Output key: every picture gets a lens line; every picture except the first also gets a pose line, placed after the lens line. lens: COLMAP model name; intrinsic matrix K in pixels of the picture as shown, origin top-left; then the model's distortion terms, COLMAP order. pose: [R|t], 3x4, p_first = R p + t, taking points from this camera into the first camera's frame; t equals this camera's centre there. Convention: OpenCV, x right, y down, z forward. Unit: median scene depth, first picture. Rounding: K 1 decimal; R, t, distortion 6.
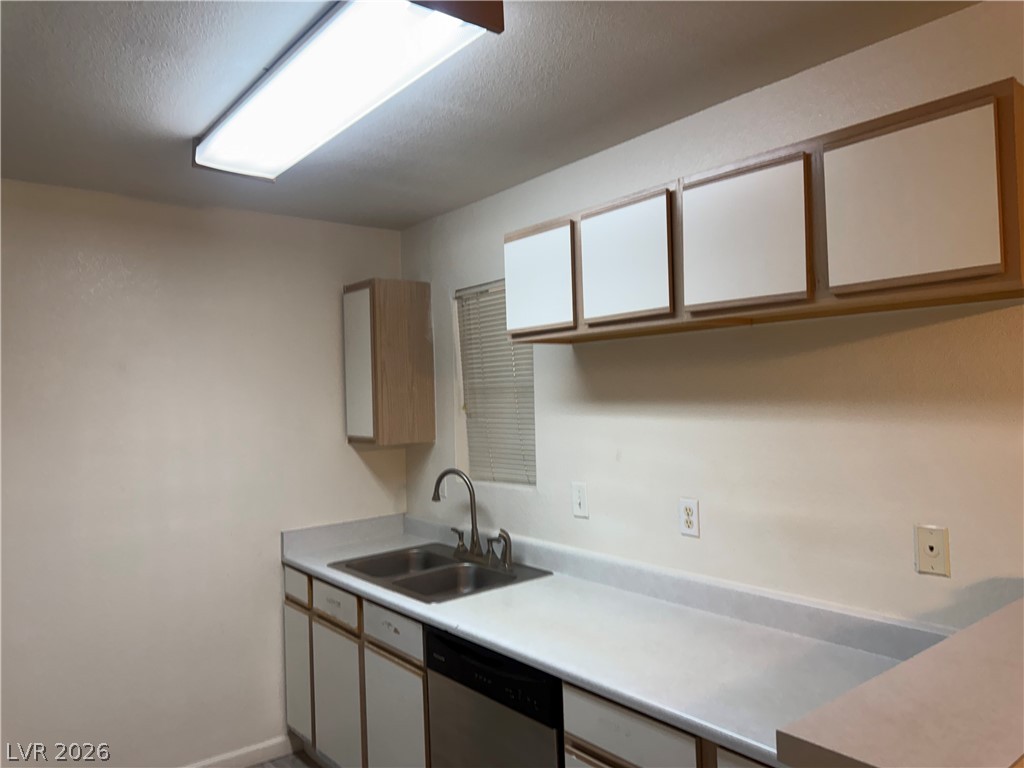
lens RADIAL K [[722.6, 0, 509.4], [0, 722.6, 377.1], [0, 0, 1]] dist [0.082274, -0.110447]
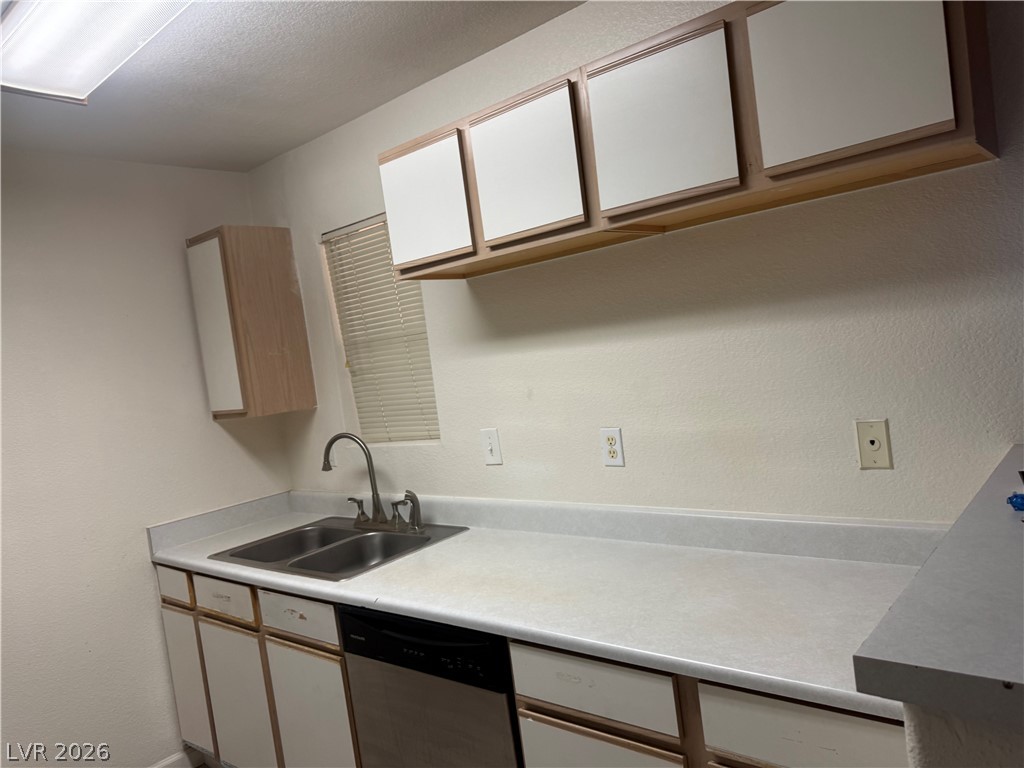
lens RADIAL K [[722.6, 0, 512.2], [0, 722.6, 383.7], [0, 0, 1]] dist [0.082274, -0.110447]
pose [[0.977538, -0.104549, 0.182999, -0.038482], [0.093663, 0.993335, 0.067172, 0.032080], [-0.188802, -0.048523, 0.980816, 0.099129]]
